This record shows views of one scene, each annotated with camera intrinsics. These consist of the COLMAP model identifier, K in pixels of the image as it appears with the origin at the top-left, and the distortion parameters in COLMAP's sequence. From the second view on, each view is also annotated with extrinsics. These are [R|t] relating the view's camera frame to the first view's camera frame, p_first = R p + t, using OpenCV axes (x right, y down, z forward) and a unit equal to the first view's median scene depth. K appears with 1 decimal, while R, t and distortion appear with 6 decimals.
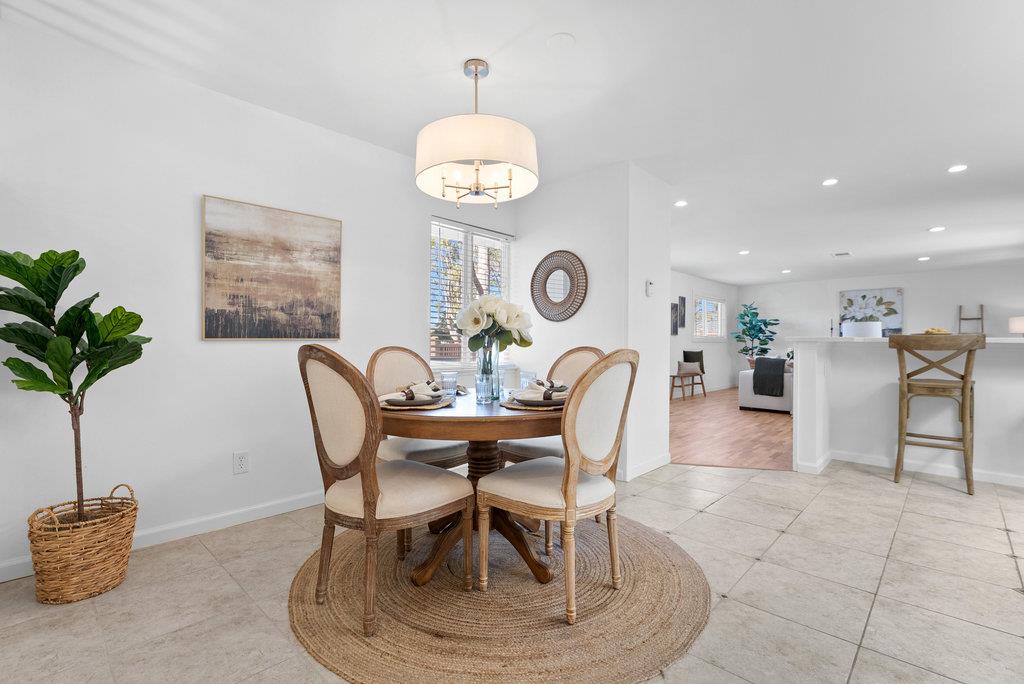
lens RADIAL K [[470.8, 0, 507.3], [0, 470.8, 346.9], [0, 0, 1]] dist [-0.001555, -0.000032]
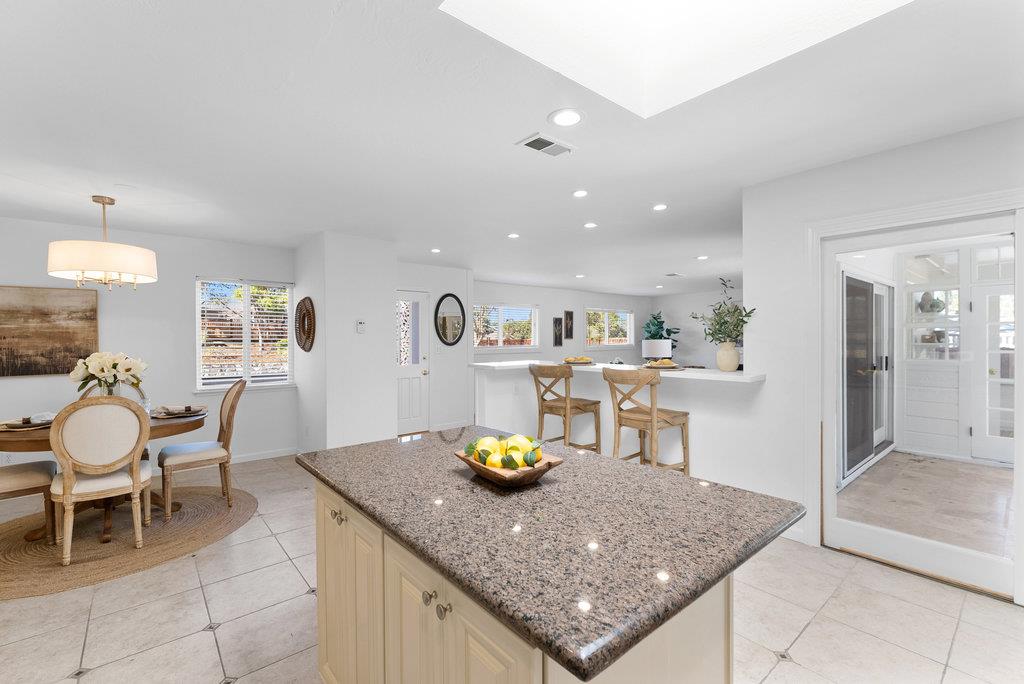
lens RADIAL K [[445.3, 0, 517.8], [0, 445.3, 341.9], [0, 0, 1]] dist [-0.002758, -0.000991]
pose [[0.994595, -0.010935, -0.103254, 0.599107], [0.010686, 0.999939, -0.002963, -0.053121], [0.103280, 0.001843, 0.994651, -0.116846]]
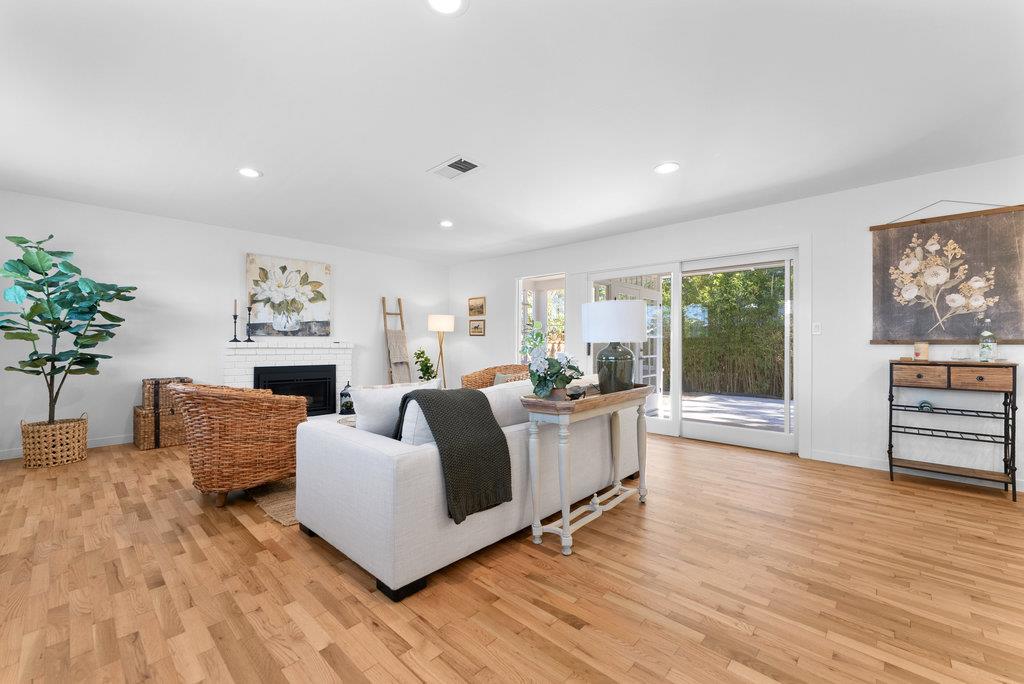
lens RADIAL K [[422.1, 0, 512.4], [0, 422.1, 344.4], [0, 0, 1]] dist [-0.002747, -0.000238]
pose [[-0.014233, -0.006295, 0.999879, 0.344079], [0.006634, 0.999958, 0.006390, -0.012901], [-0.999877, 0.006724, -0.014191, 1.247863]]
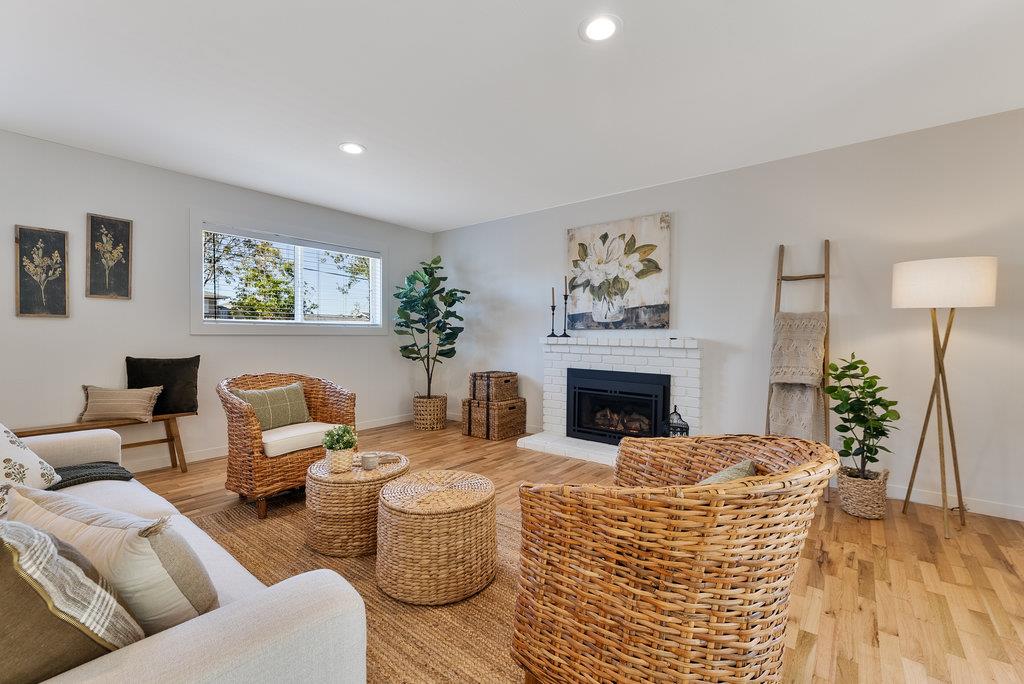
lens RADIAL K [[445.3, 0, 506.6], [0, 445.3, 341.5], [0, 0, 1]] dist [-0.002758, -0.000991]
pose [[0.996912, 0.000219, 0.078528, 1.113330], [-0.000802, 0.999972, 0.007403, -0.014374], [-0.078525, -0.007443, 0.996884, 1.017467]]
